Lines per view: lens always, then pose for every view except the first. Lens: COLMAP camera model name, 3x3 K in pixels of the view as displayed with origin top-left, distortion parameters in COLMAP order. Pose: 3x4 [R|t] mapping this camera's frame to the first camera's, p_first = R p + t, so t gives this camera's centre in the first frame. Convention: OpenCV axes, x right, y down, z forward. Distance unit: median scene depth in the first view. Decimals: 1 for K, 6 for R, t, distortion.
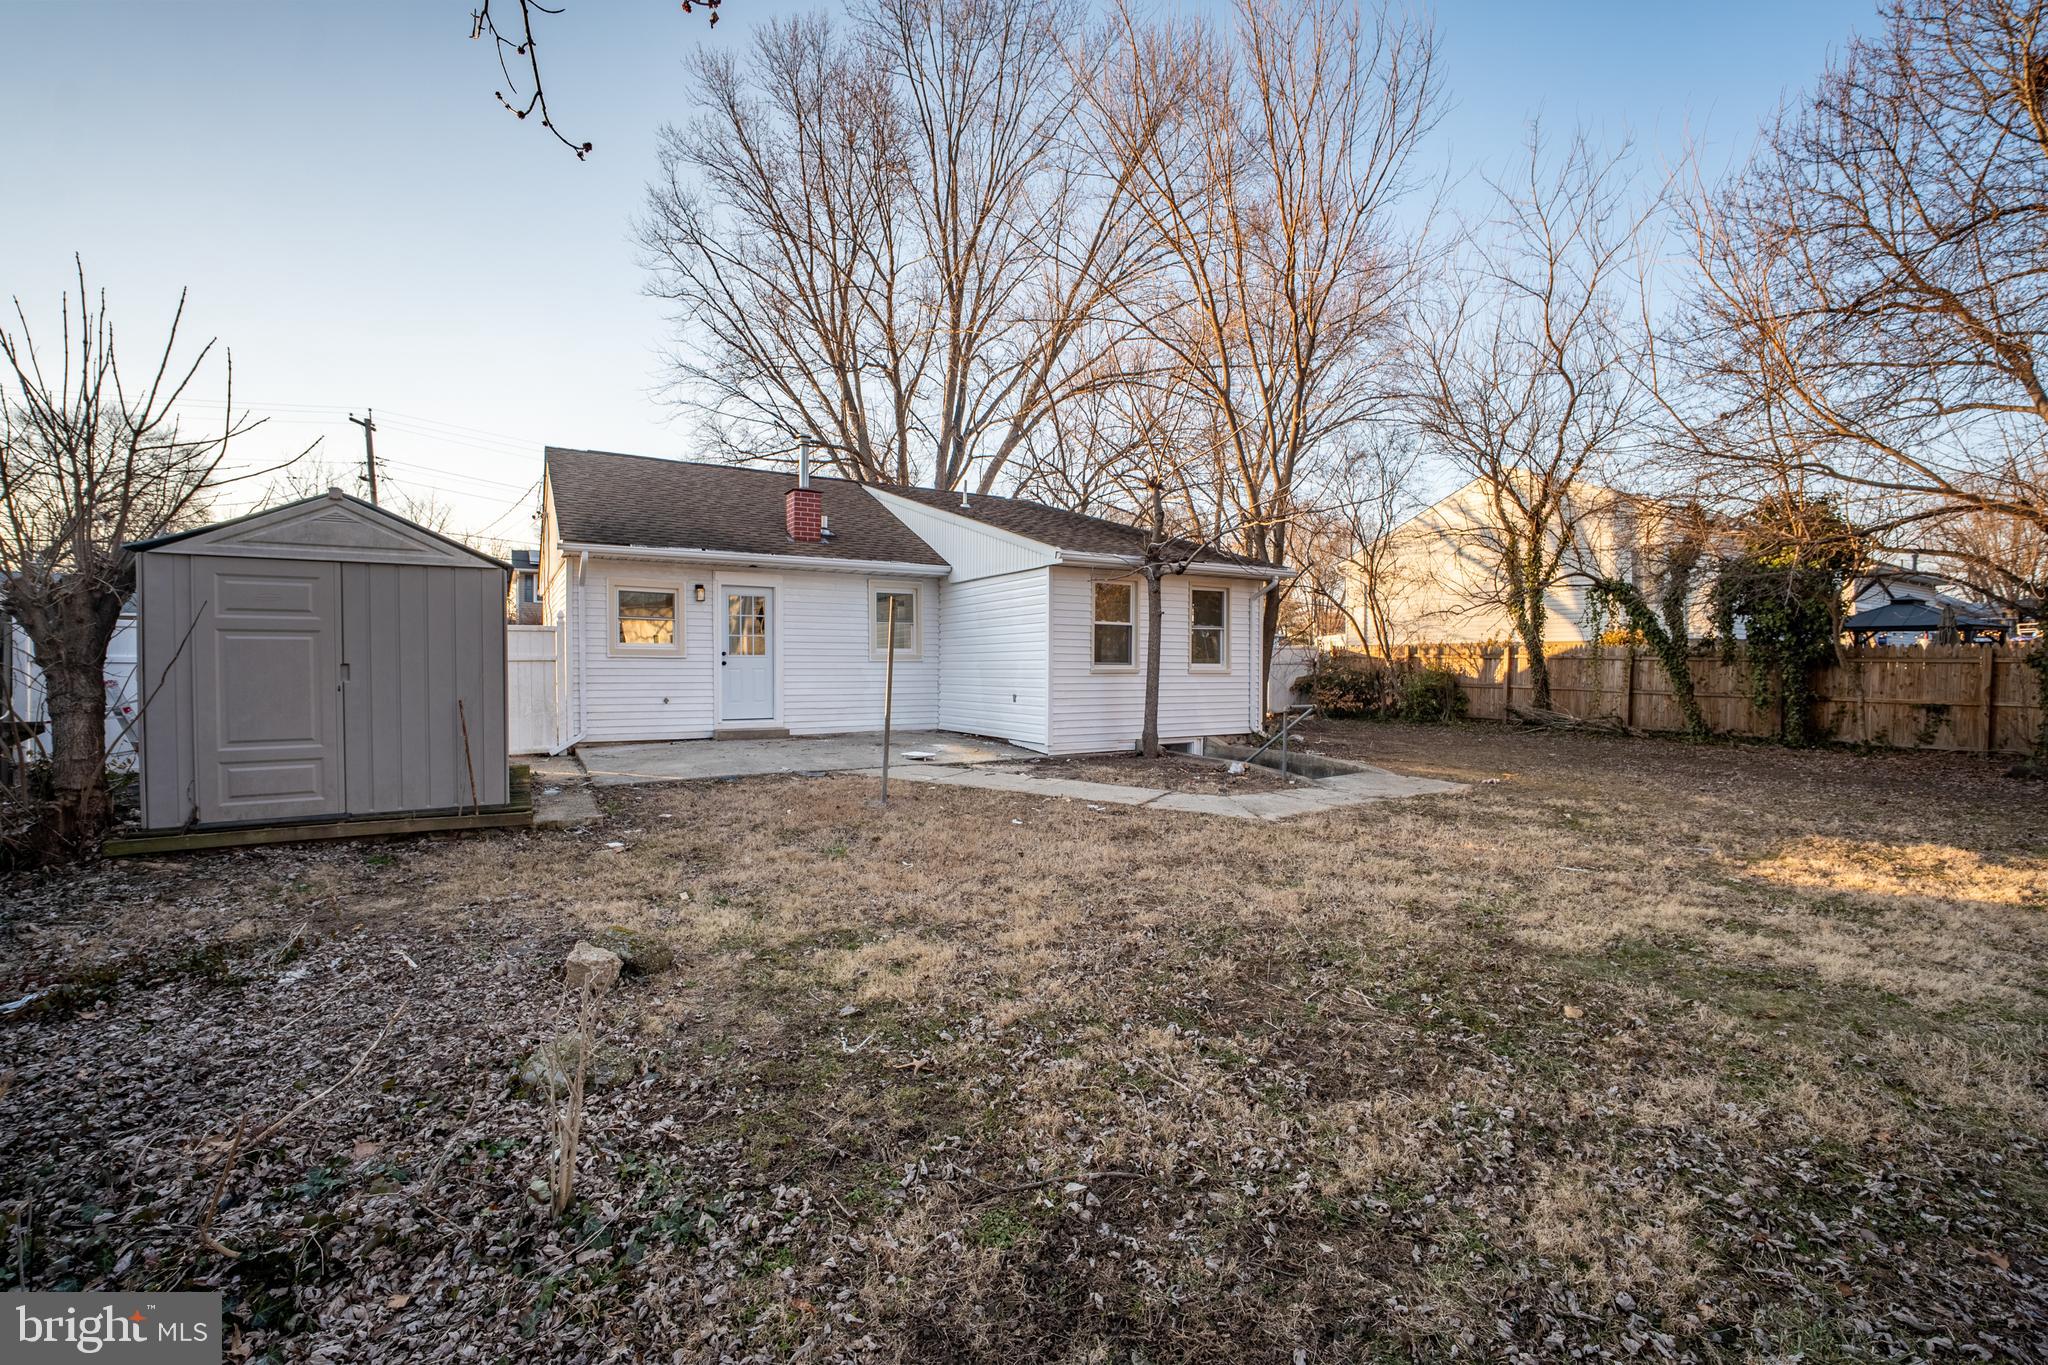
lens RADIAL K [[875.4, 0, 1029.0], [0, 875.4, 699.6], [0, 0, 1]] dist [-0.043812, 0.017595]
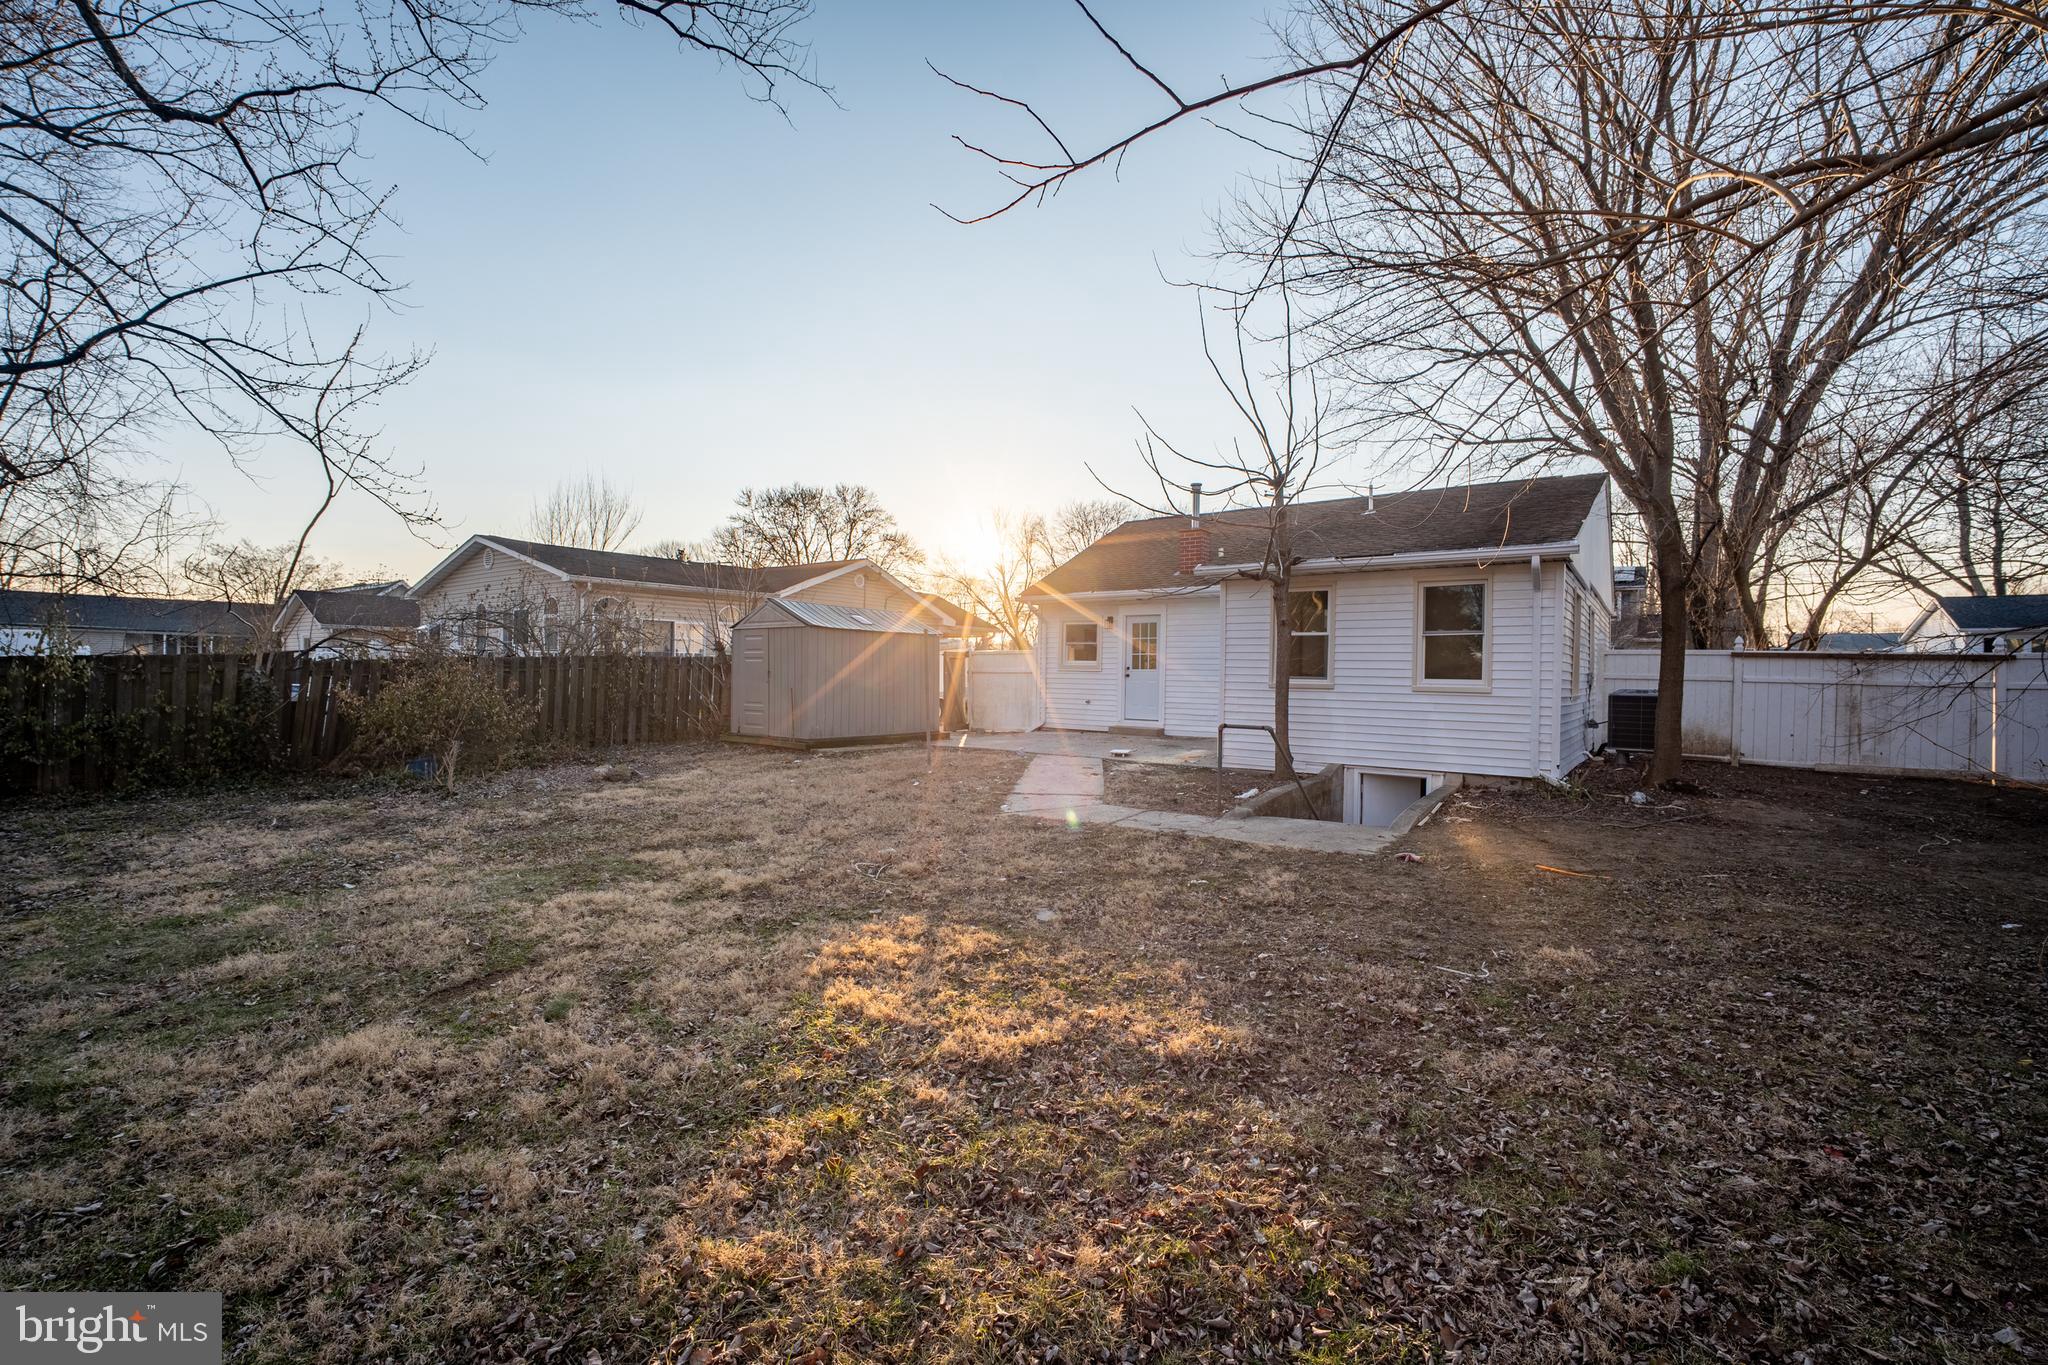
lens RADIAL K [[875.4, 0, 1029.0], [0, 875.4, 699.6], [0, 0, 1]] dist [-0.043812, 0.017595]
pose [[0.368323, 0.029496, -0.929230, 0.789266], [-0.049125, 0.998718, 0.012230, -0.013819], [0.928399, 0.041144, 0.369300, 0.369167]]
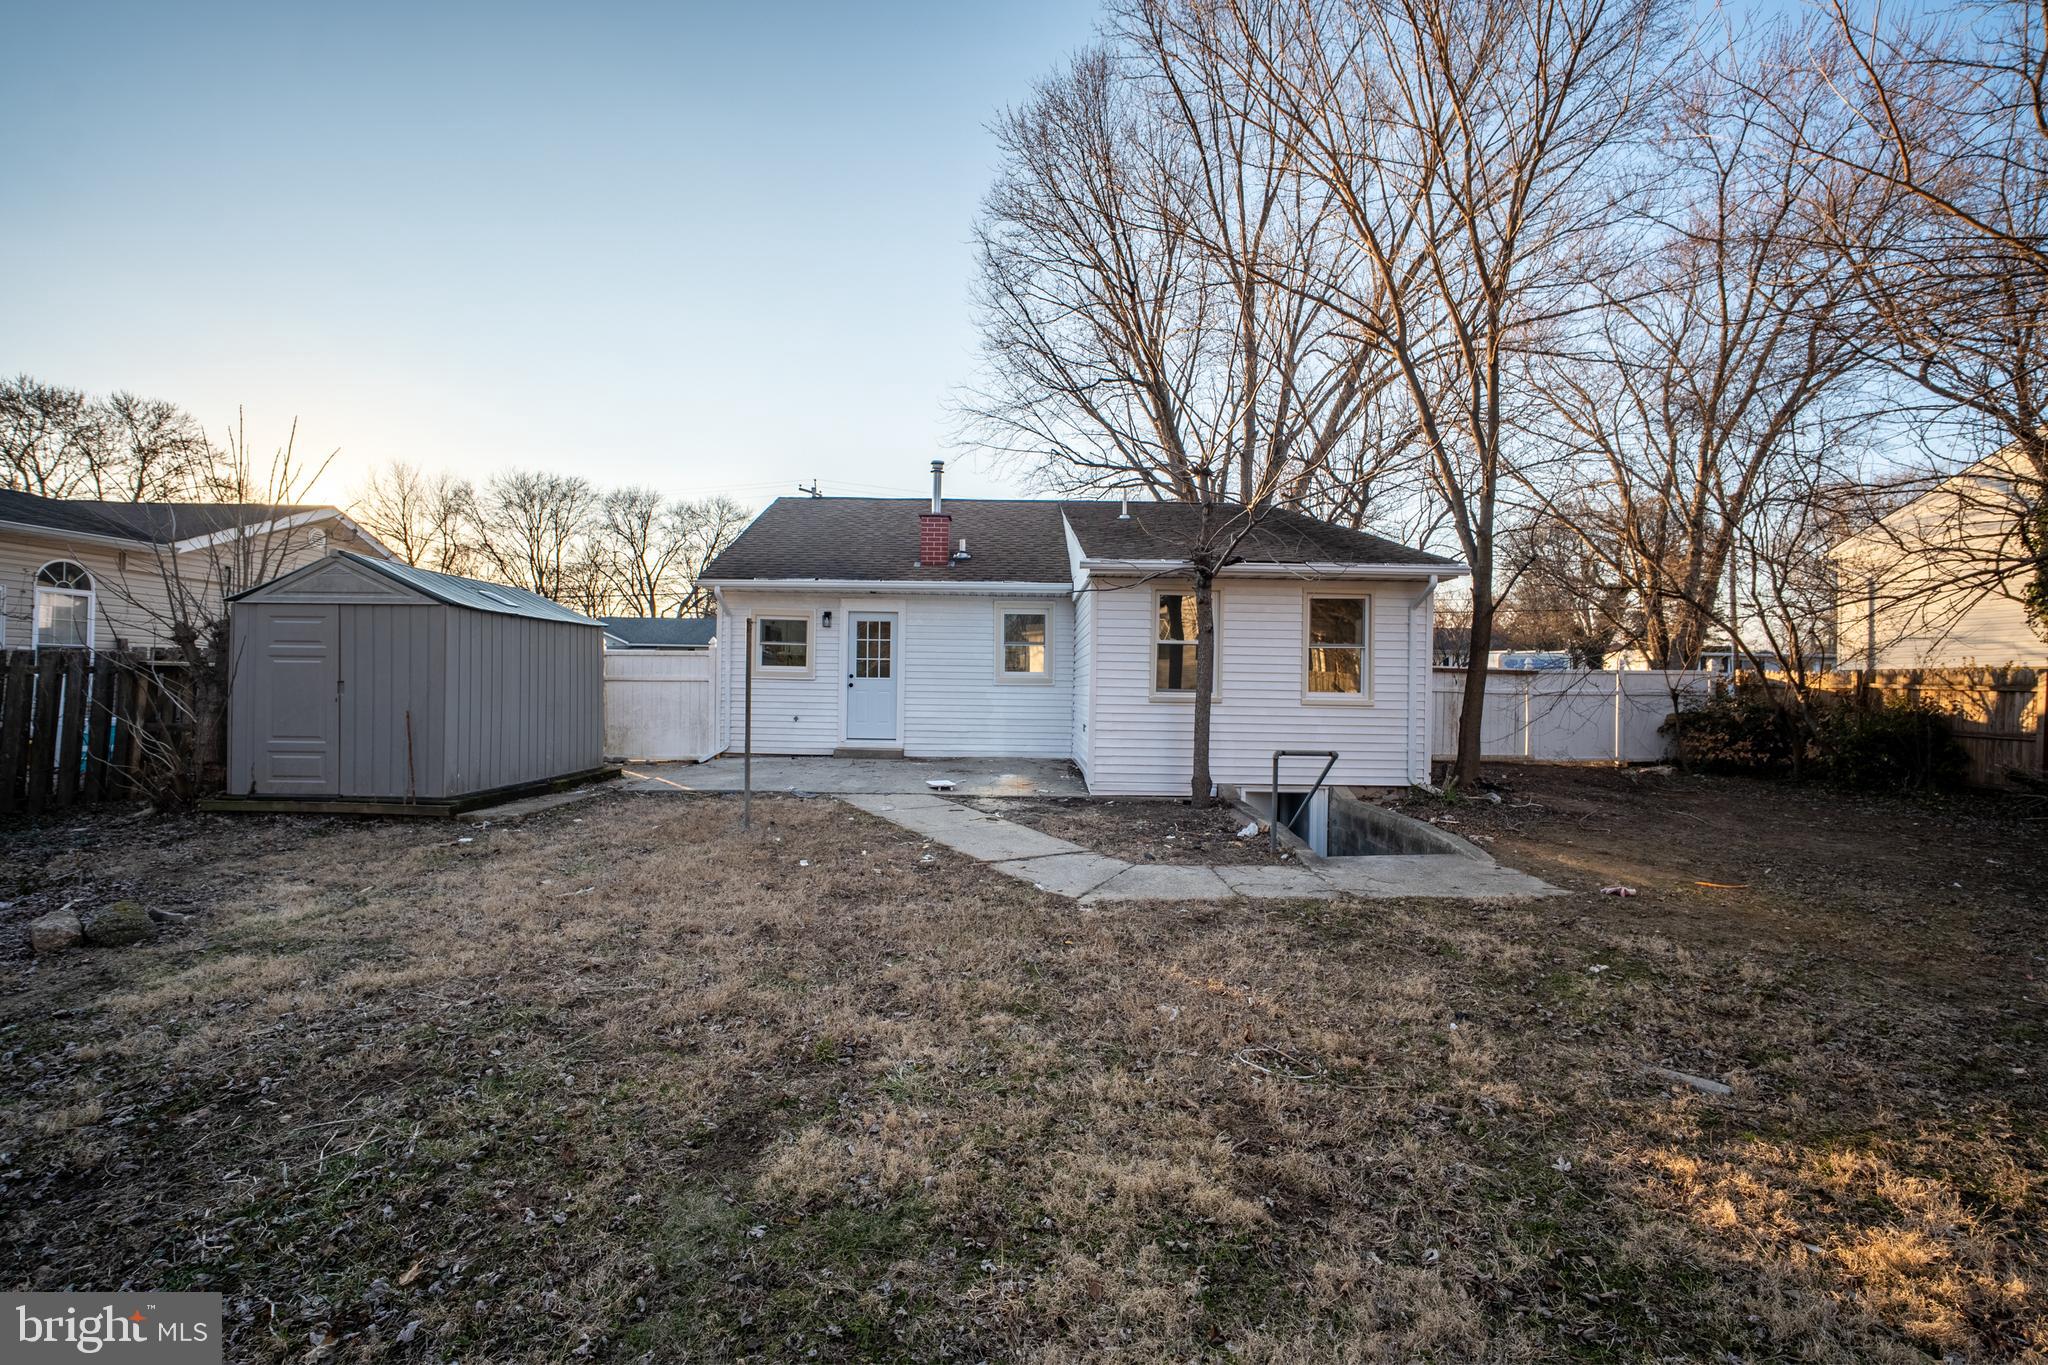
lens RADIAL K [[875.4, 0, 1029.0], [0, 875.4, 699.6], [0, 0, 1]] dist [-0.043812, 0.017595]
pose [[0.854025, 0.018740, -0.519895, 0.374368], [-0.033281, 0.999272, -0.018650, -0.011347], [0.519167, 0.033230, 0.854027, 0.200814]]
